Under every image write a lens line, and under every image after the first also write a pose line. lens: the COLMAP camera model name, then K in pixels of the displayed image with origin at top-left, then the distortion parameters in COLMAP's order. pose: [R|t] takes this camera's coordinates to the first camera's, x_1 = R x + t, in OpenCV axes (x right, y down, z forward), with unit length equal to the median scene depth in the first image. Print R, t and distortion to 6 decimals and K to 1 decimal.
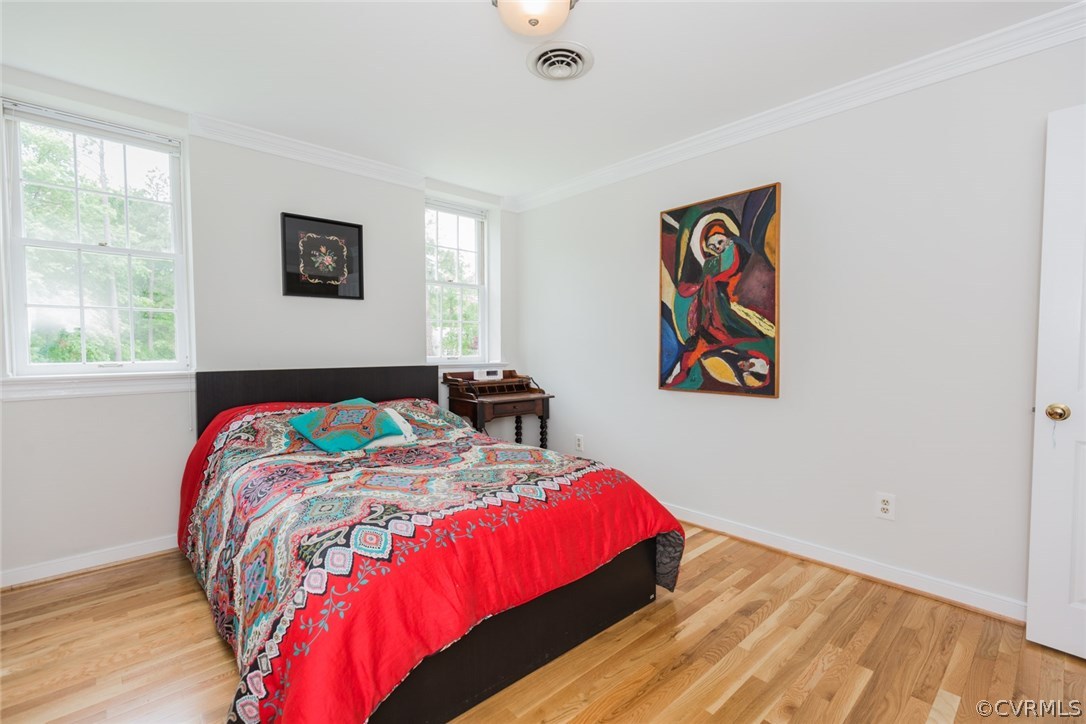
lens RADIAL K [[490.6, 0, 548.7], [0, 490.6, 362.8], [0, 0, 1]] dist [0.000250, -0.000022]
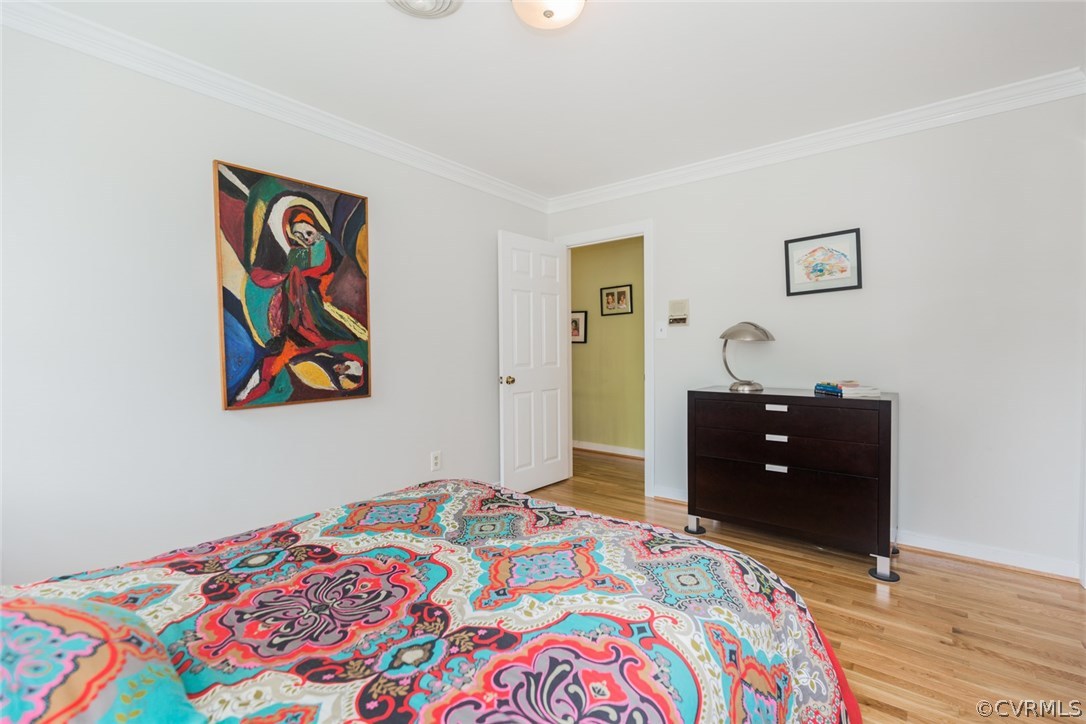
lens RADIAL K [[490.6, 0, 548.7], [0, 490.6, 362.8], [0, 0, 1]] dist [0.000250, -0.000022]
pose [[-0.155554, -0.030225, 0.987365, -0.604292], [0.040449, 0.998499, 0.036938, -0.024458], [-0.986999, 0.045684, -0.154098, 0.708477]]
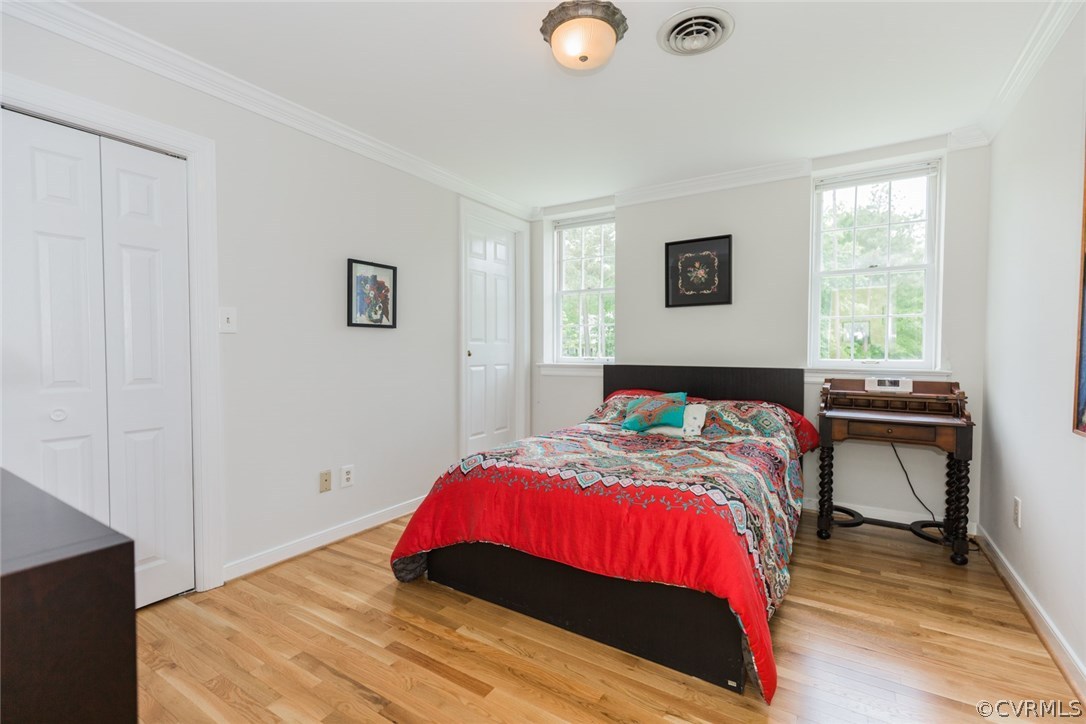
lens RADIAL K [[490.6, 0, 548.7], [0, 490.6, 362.8], [0, 0, 1]] dist [0.000250, -0.000022]
pose [[0.252745, 0.028107, -0.967124, 0.631609], [-0.032246, 0.999267, 0.020614, -0.011347], [0.966995, 0.025976, 0.253467, 0.395545]]
